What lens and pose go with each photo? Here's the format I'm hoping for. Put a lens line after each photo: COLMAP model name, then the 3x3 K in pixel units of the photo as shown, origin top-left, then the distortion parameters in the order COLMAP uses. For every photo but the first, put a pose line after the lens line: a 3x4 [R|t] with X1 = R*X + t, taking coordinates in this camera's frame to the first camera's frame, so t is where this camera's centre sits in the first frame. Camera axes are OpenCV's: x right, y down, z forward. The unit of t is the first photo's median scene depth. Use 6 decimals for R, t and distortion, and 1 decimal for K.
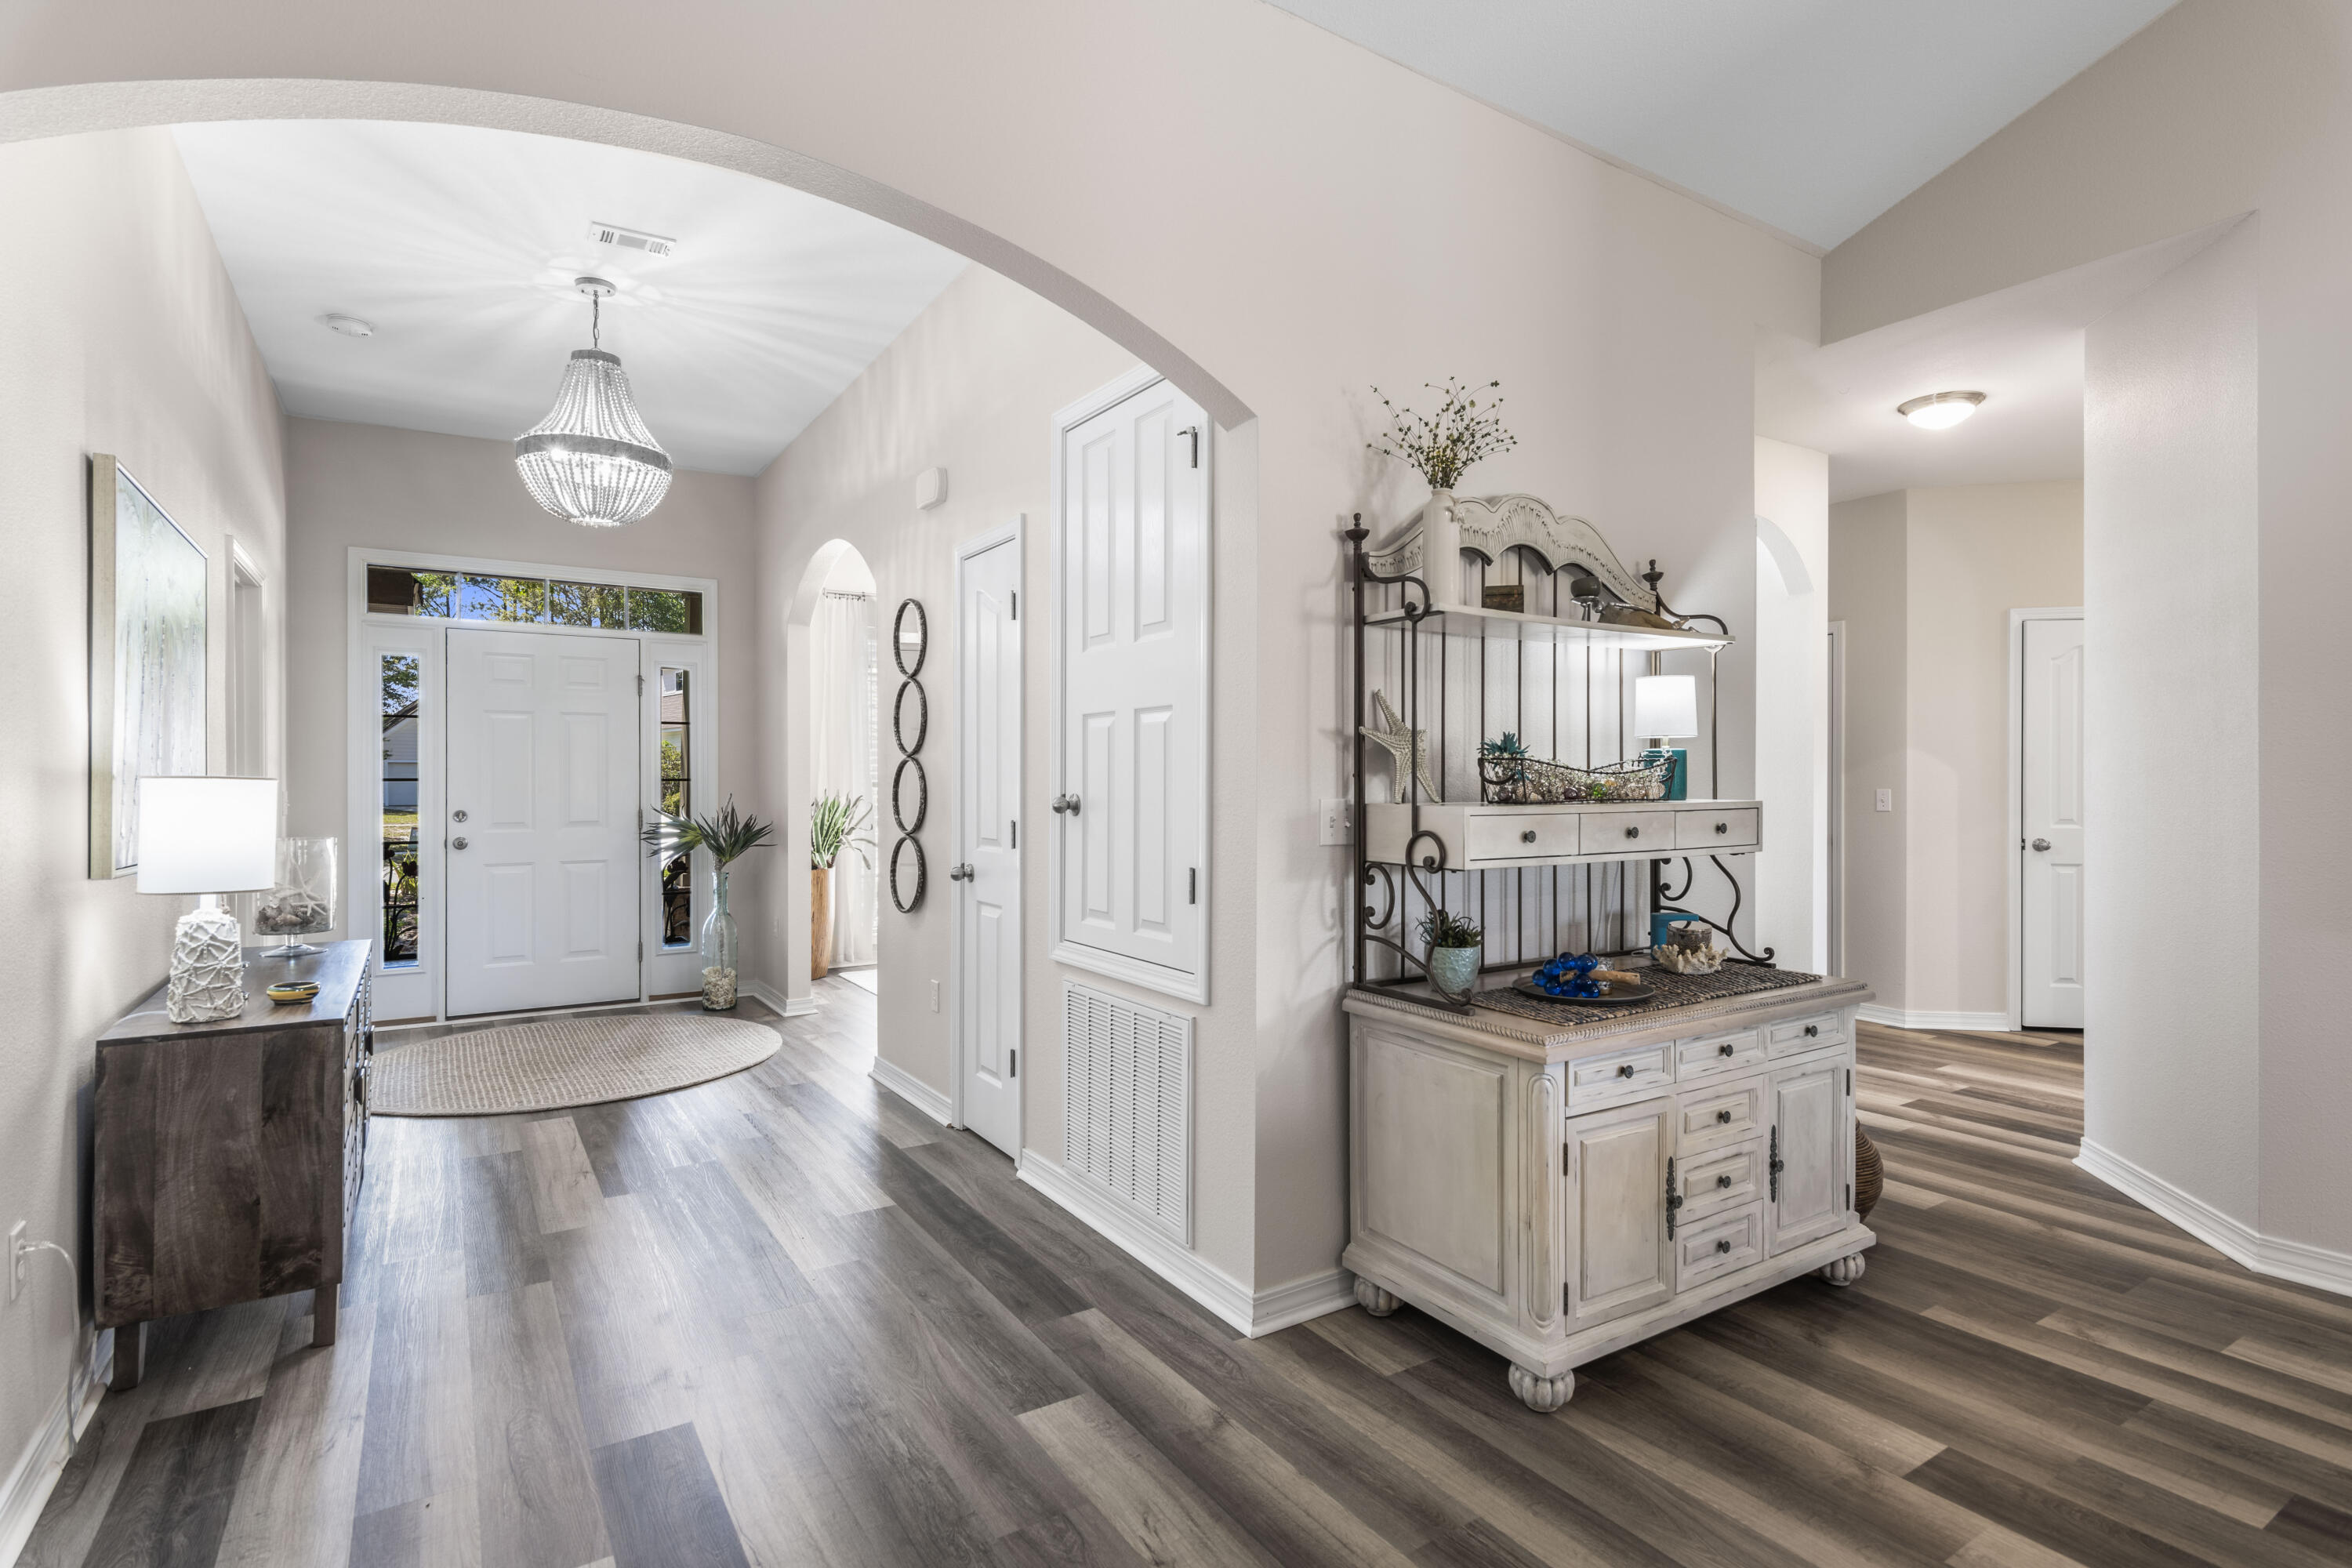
lens RADIAL K [[1155.3, 0, 1176.0], [0, 1155.3, 784.0], [0, 0, 1]] dist [0.000781, 0.000475]
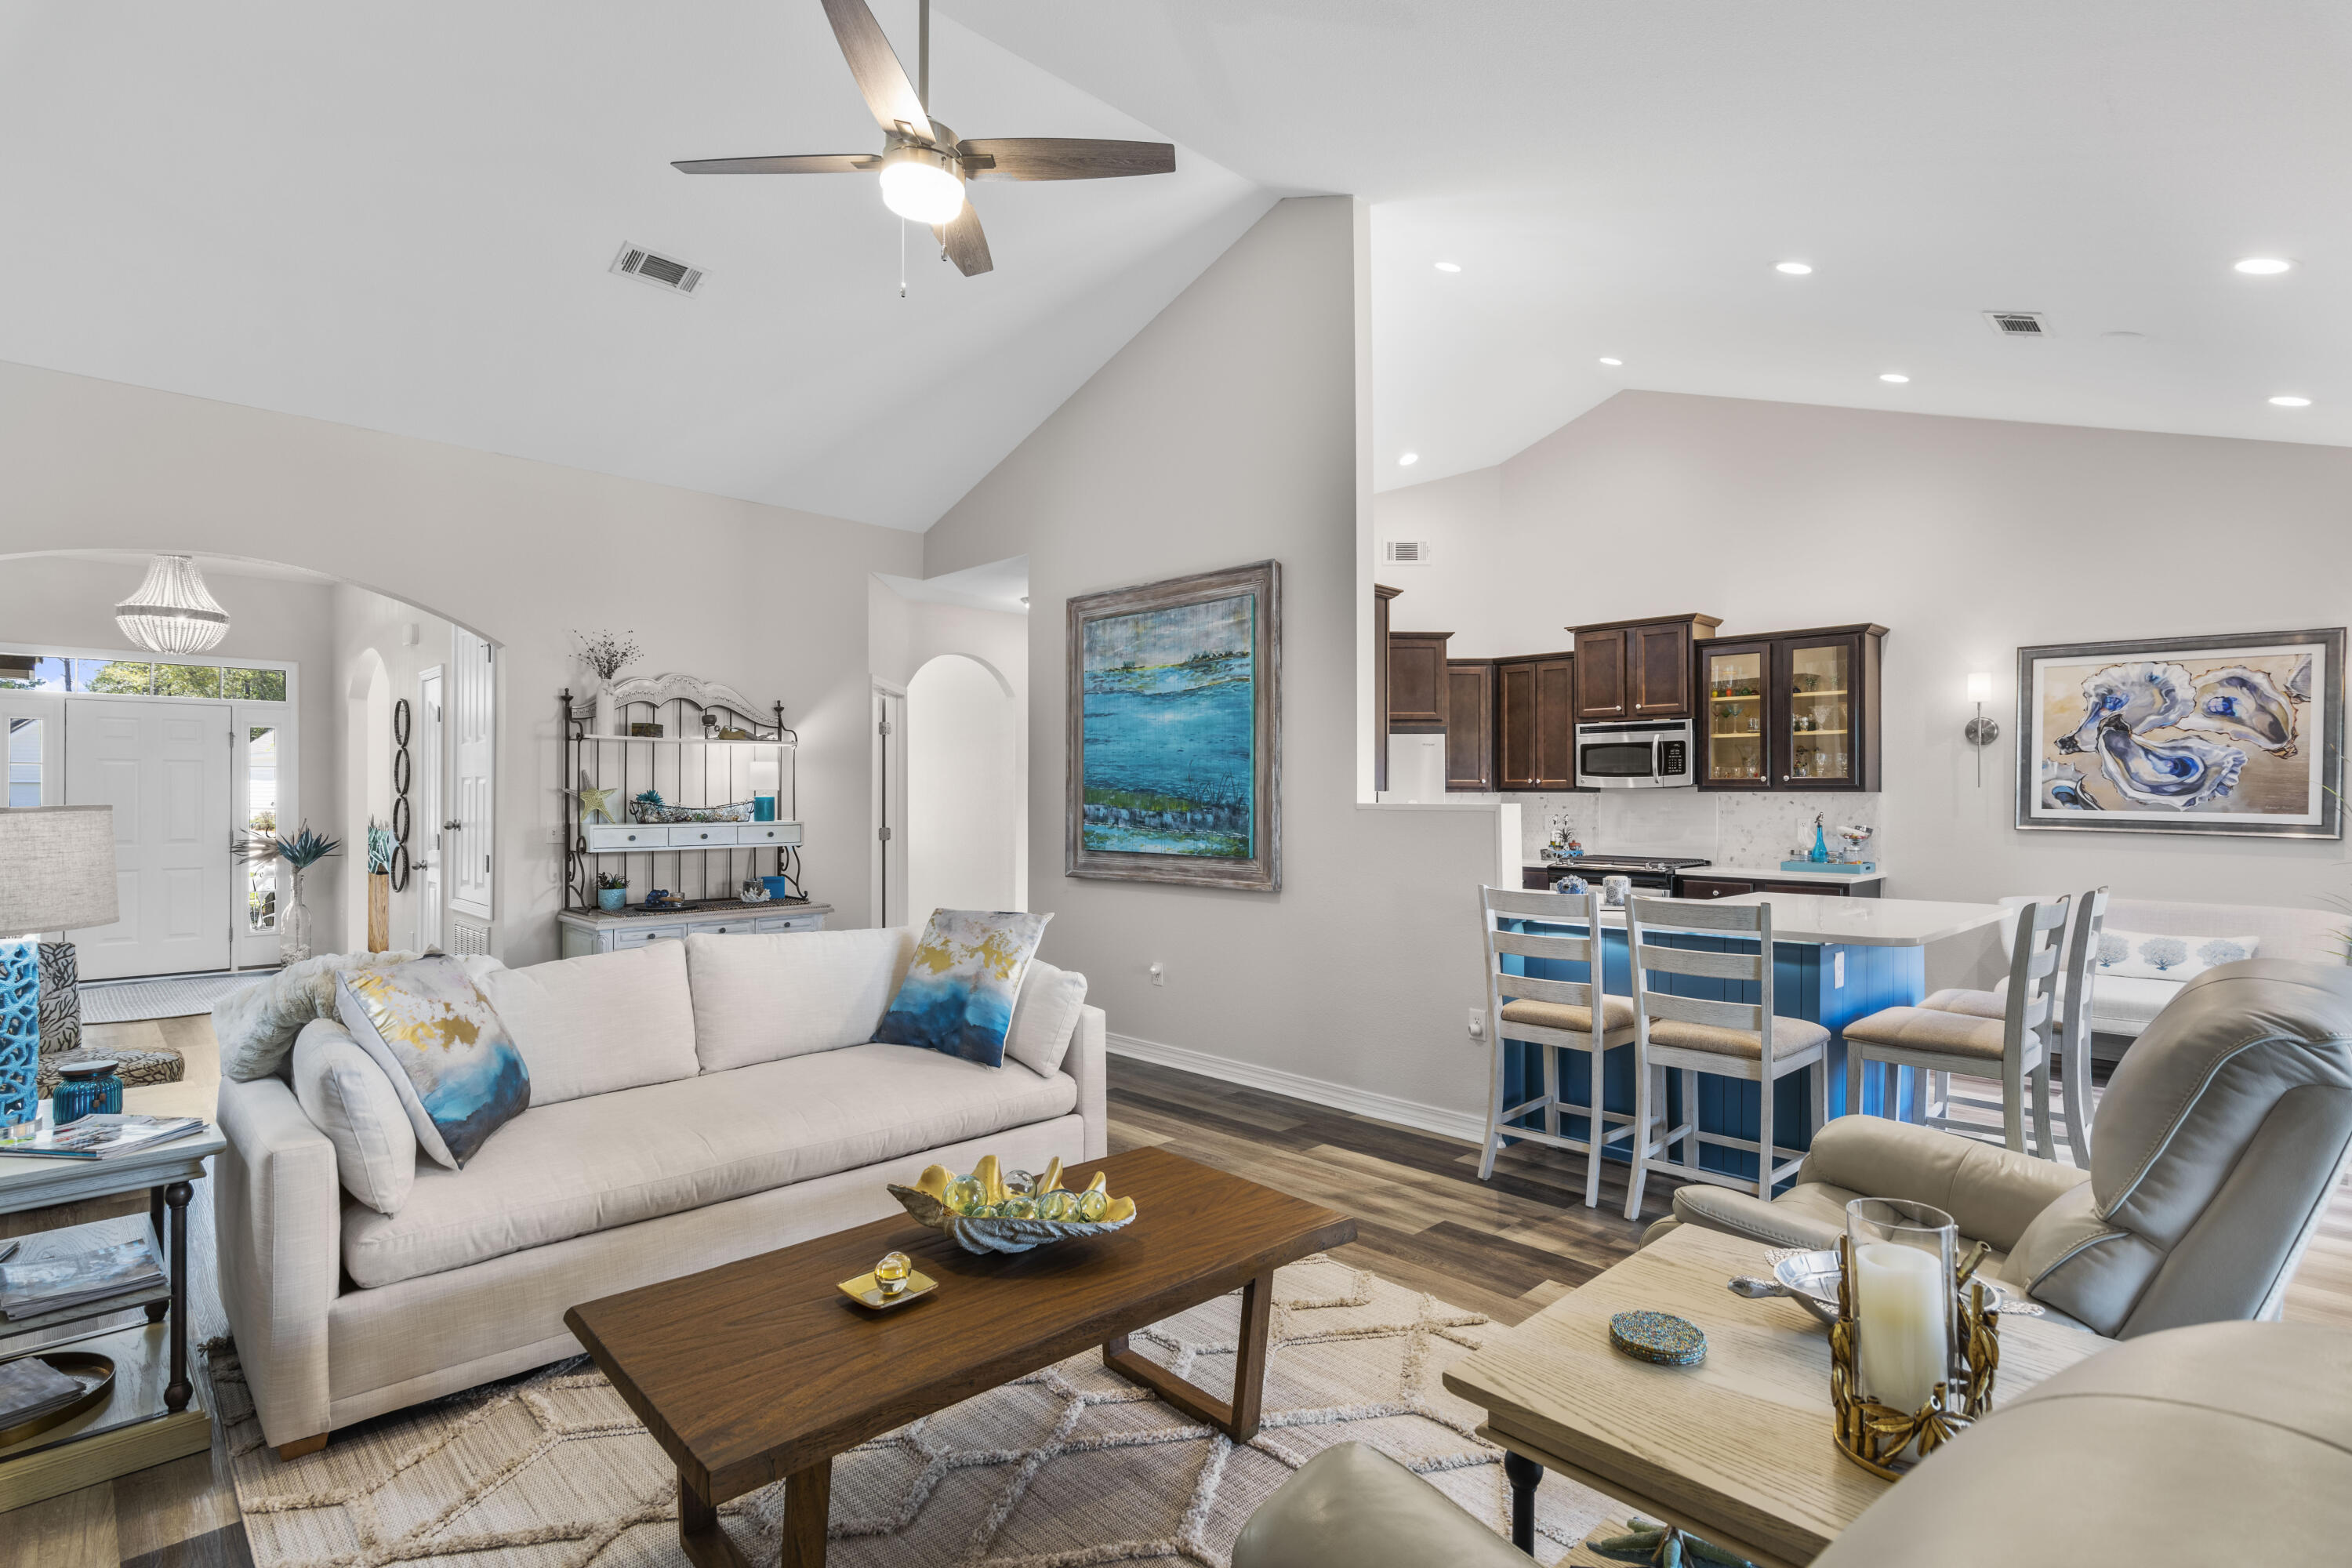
lens RADIAL K [[1140.7, 0, 1170.2], [0, 1140.7, 790.2], [0, 0, 1]] dist [0.002513, 0.000393]
pose [[0.978970, 0.001434, 0.204001, 0.817864], [0.000943, 0.999933, -0.011554, -0.019508], [-0.204004, 0.011503, 0.978903, -1.295555]]
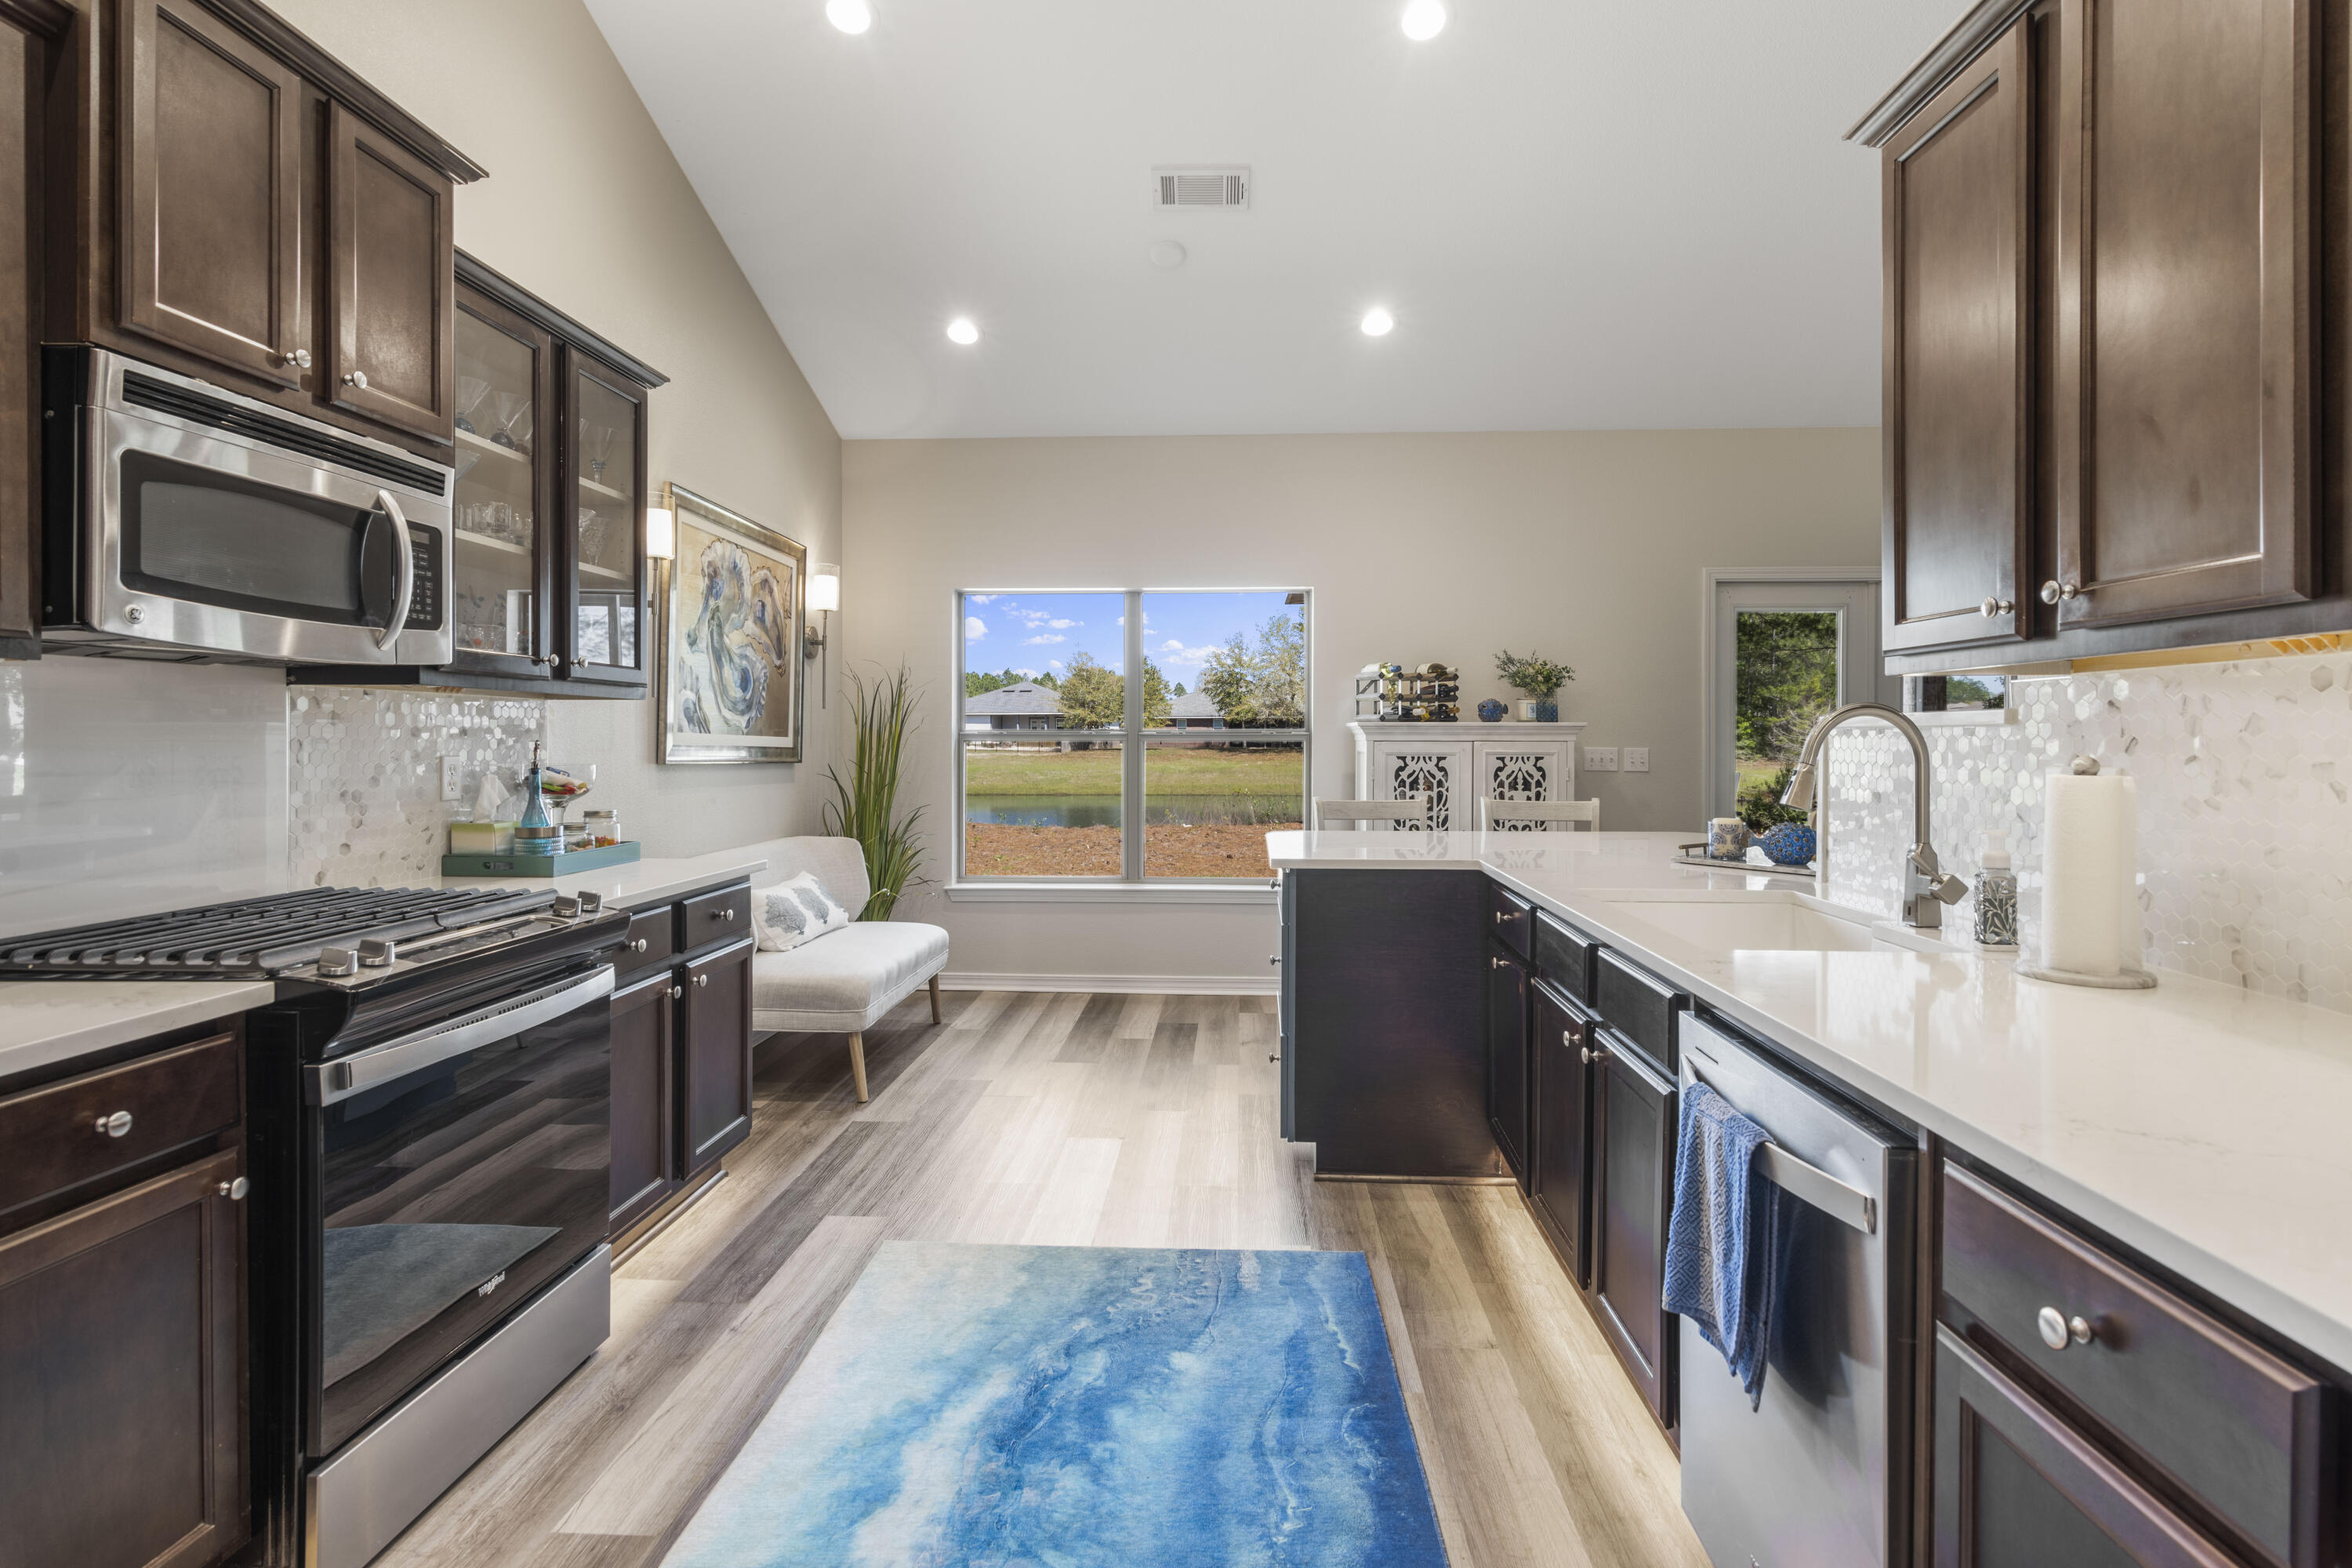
lens RADIAL K [[1160.3, 0, 1182.1], [0, 1160.3, 747.4], [0, 0, 1]] dist [0.004610, -0.000888]
pose [[-0.810846, -0.007308, 0.585214, 1.498431], [0.001362, 0.999896, 0.014374, -0.008244], [-0.585258, 0.012452, -0.810751, 1.316096]]
